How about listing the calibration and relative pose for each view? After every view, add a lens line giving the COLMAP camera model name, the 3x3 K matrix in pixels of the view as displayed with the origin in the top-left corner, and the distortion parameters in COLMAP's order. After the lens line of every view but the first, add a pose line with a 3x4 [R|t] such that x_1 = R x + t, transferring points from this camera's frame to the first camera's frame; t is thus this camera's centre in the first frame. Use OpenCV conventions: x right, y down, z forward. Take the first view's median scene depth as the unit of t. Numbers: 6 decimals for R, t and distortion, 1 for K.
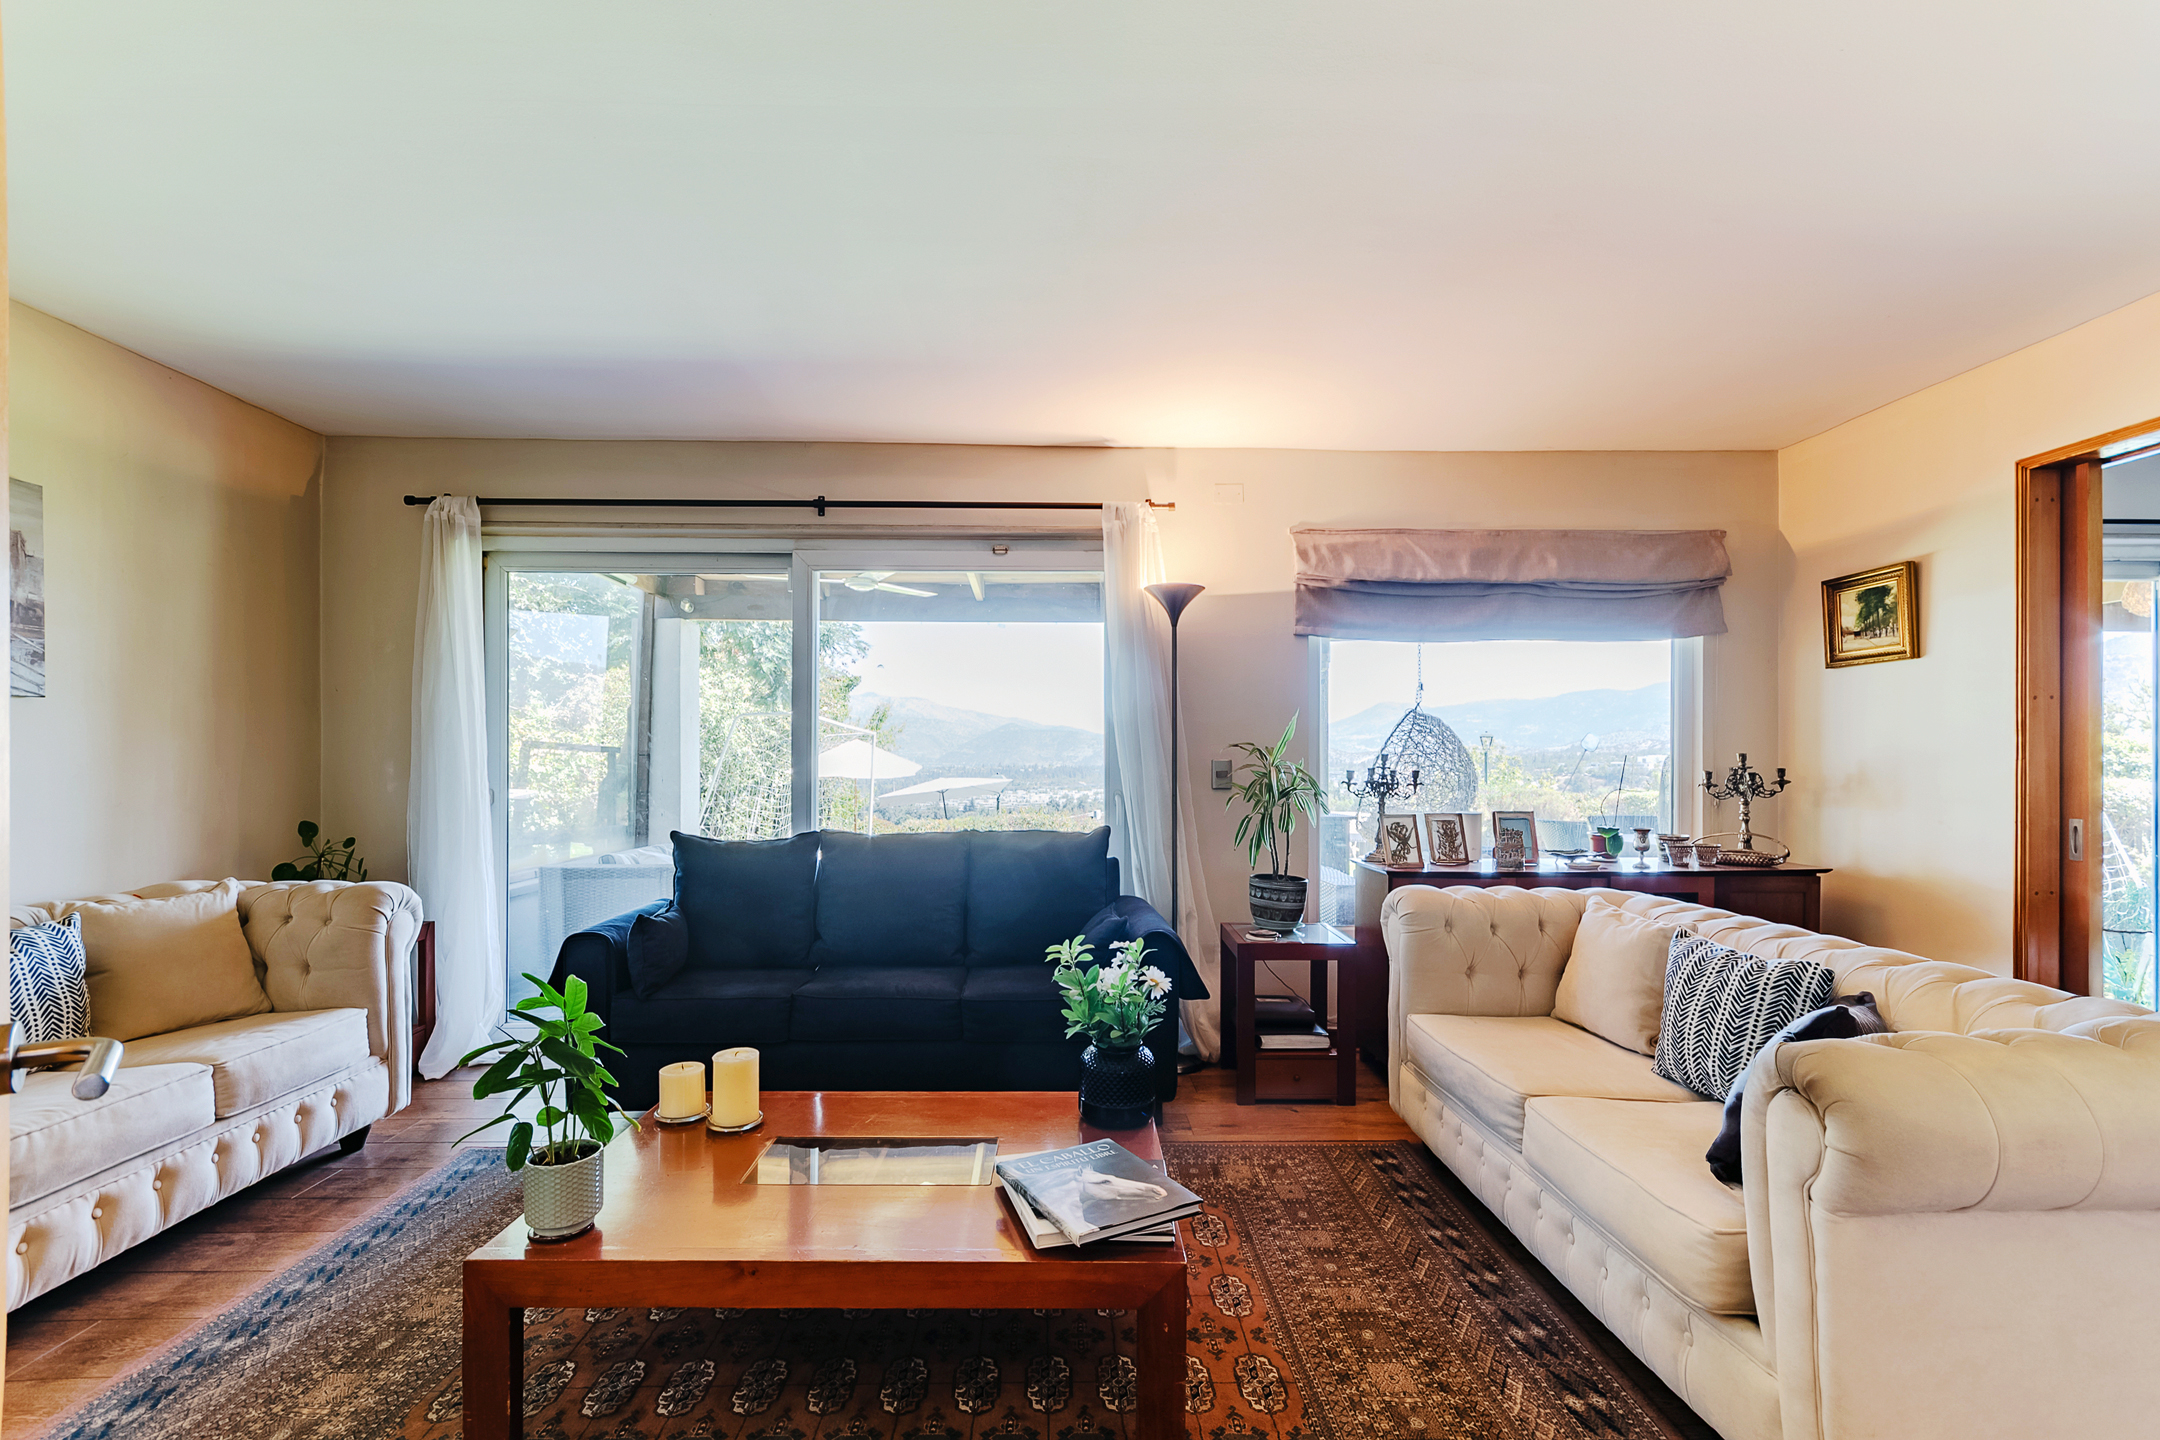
lens RADIAL K [[945.4, 0, 1062.3], [0, 945.4, 747.4], [0, 0, 1]] dist [-0.003532, -0.000443]
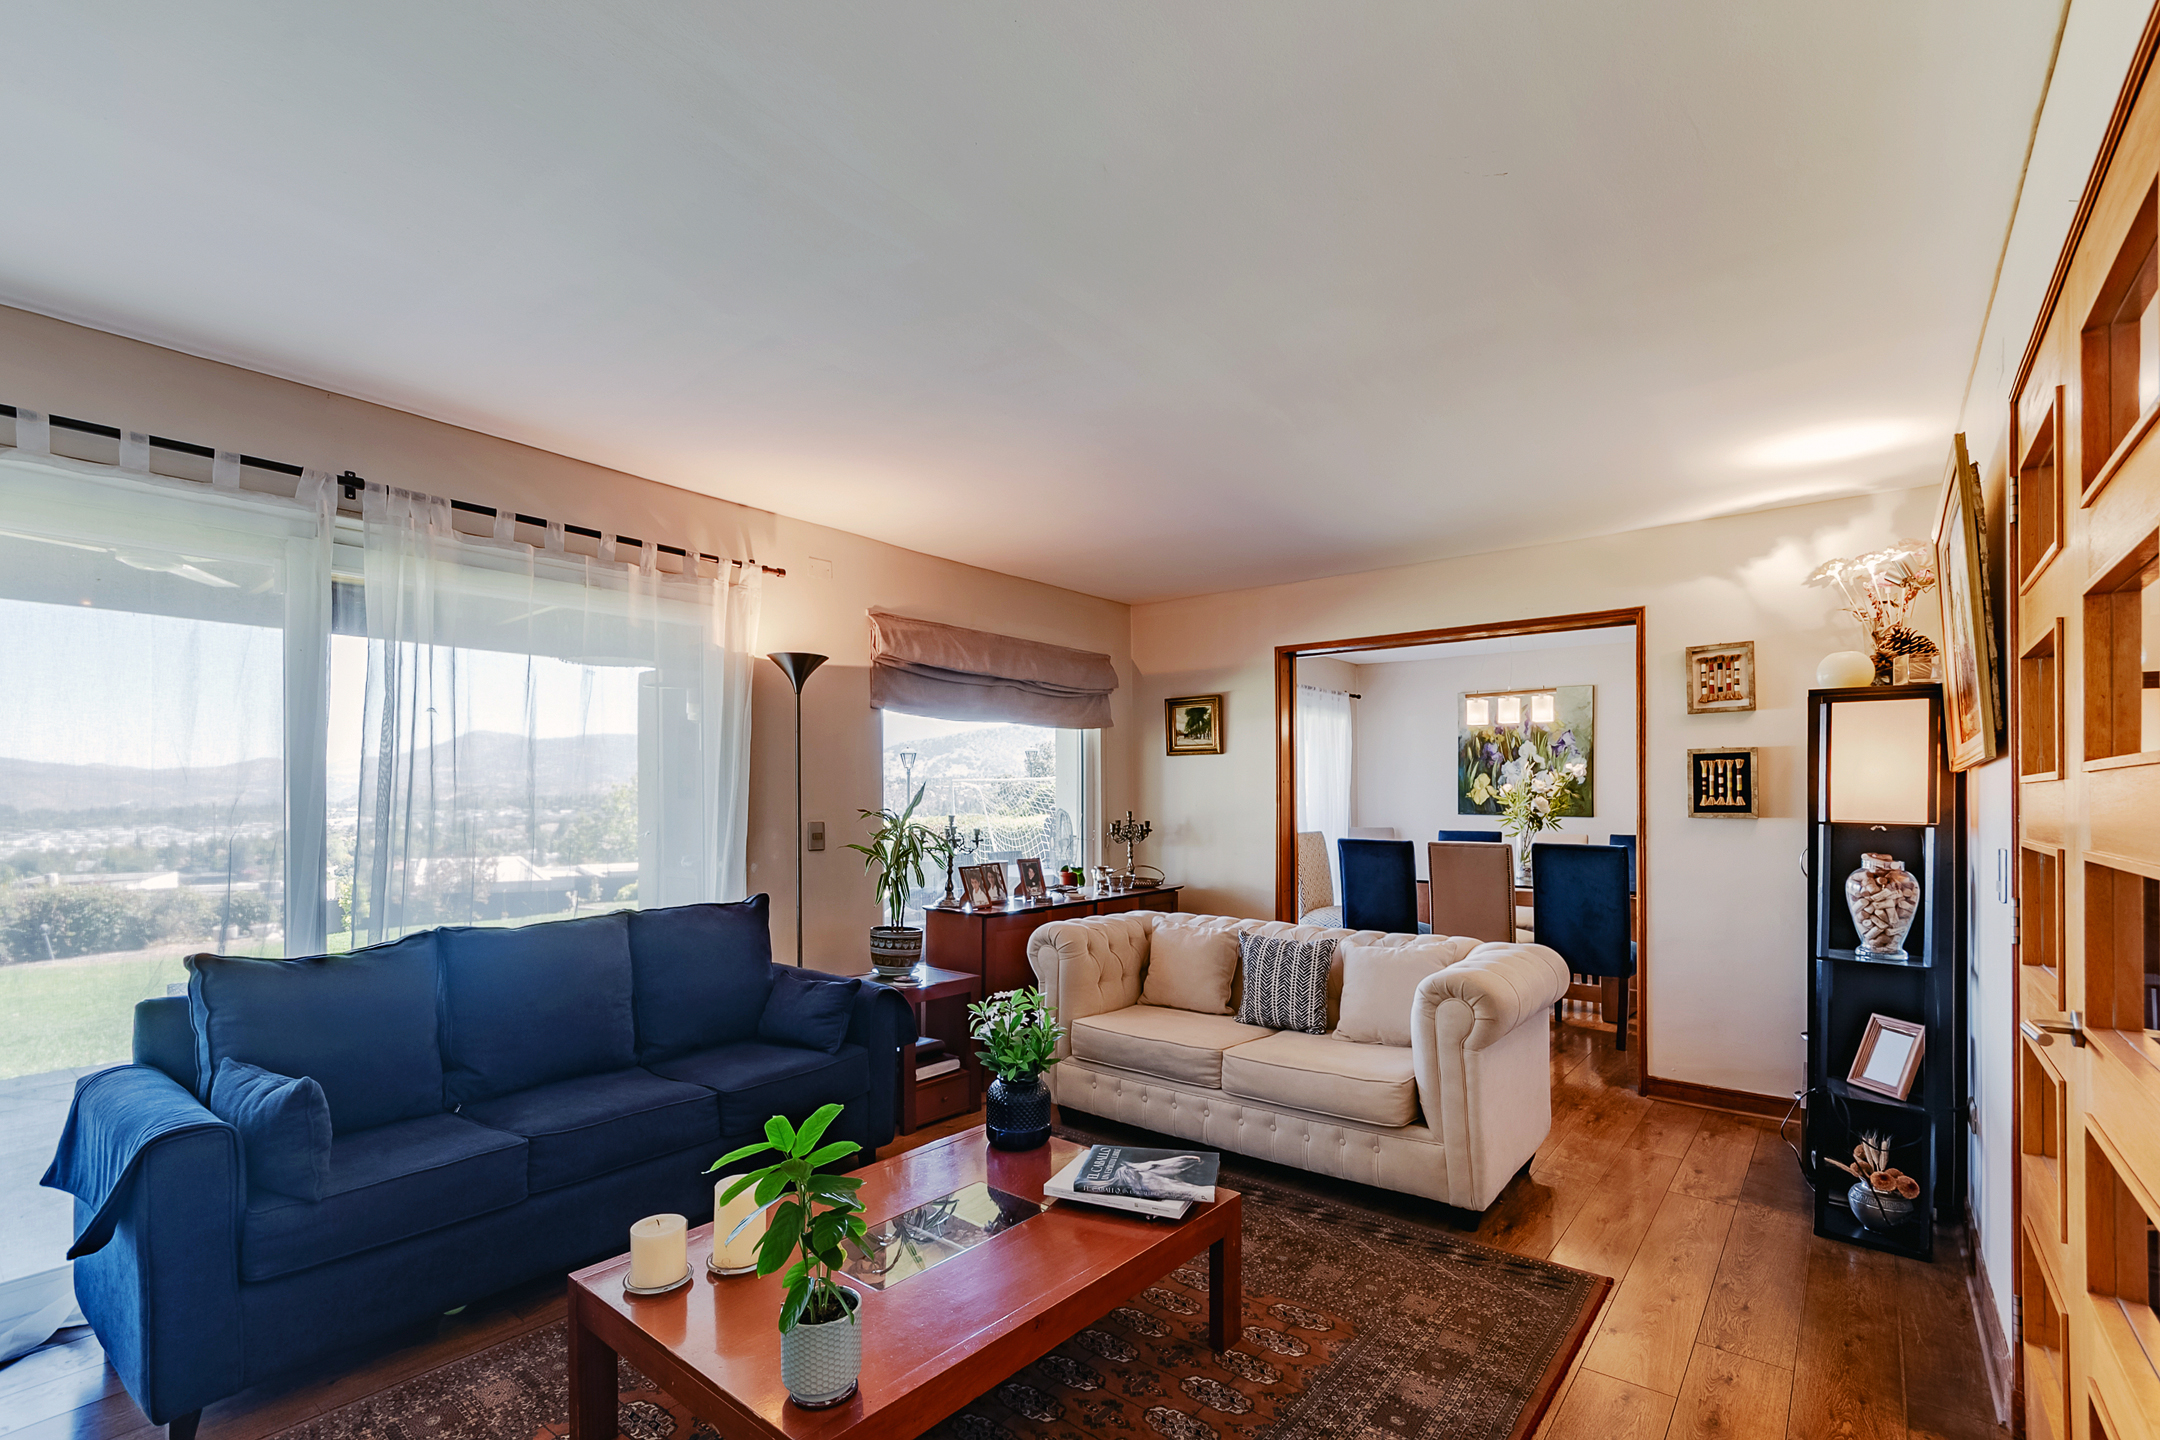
lens RADIAL K [[945.4, 0, 1085.8], [0, 945.4, 796.0], [0, 0, 1]] dist [-0.003532, -0.000443]
pose [[0.648486, 0.001991, 0.761224, -0.456681], [-0.007366, 0.999966, 0.003659, -0.023925], [-0.761191, -0.007980, 0.648479, 0.105245]]
